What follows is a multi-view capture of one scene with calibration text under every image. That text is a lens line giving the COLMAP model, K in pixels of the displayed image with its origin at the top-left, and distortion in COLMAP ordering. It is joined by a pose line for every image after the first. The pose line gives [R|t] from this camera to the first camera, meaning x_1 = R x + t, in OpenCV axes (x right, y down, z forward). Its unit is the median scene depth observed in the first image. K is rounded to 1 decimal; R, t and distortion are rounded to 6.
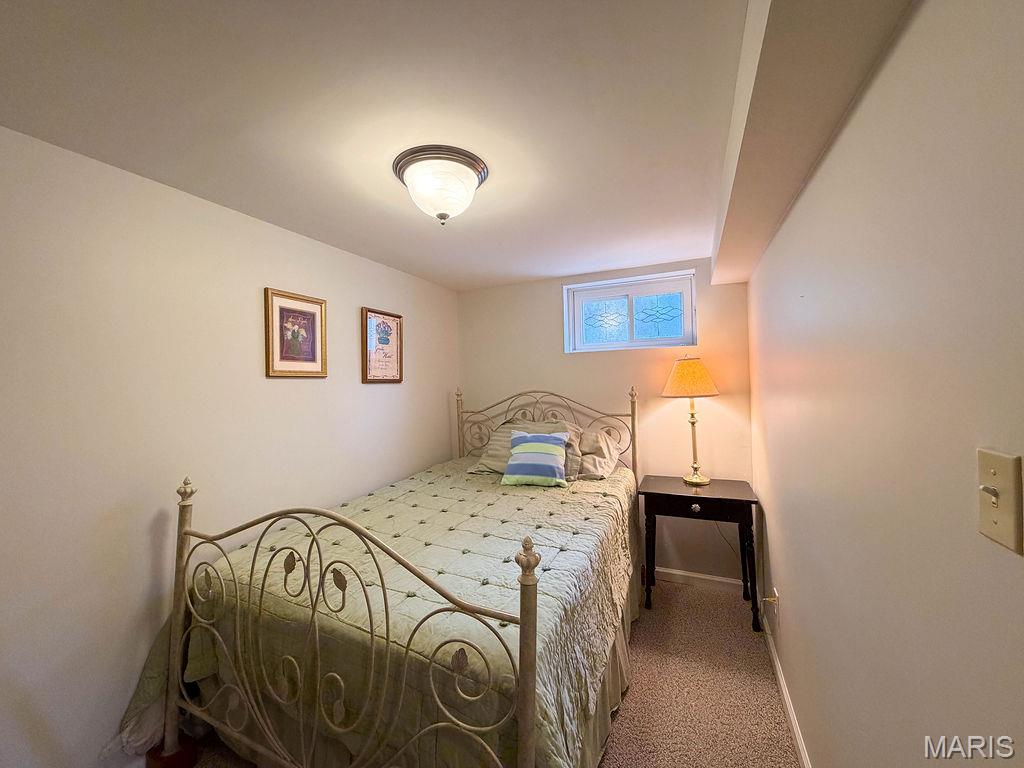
lens RADIAL K [[412.0, 0, 512.3], [0, 412.0, 383.1], [0, 0, 1]] dist [0.002420, 0.000217]
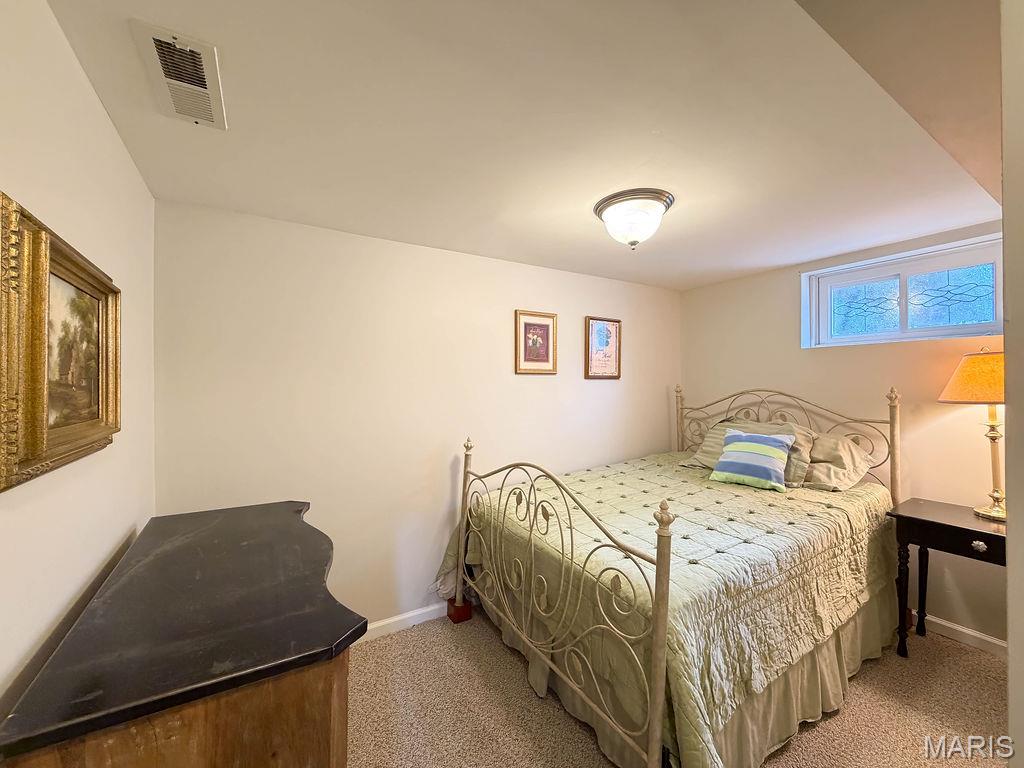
lens RADIAL K [[412.0, 0, 510.3], [0, 412.0, 382.4], [0, 0, 1]] dist [0.002420, 0.000217]
pose [[0.827293, 0.020146, -0.561410, 0.218859], [-0.014840, 0.999792, 0.014008, -0.004911], [0.561575, -0.003257, 0.827419, -0.209819]]
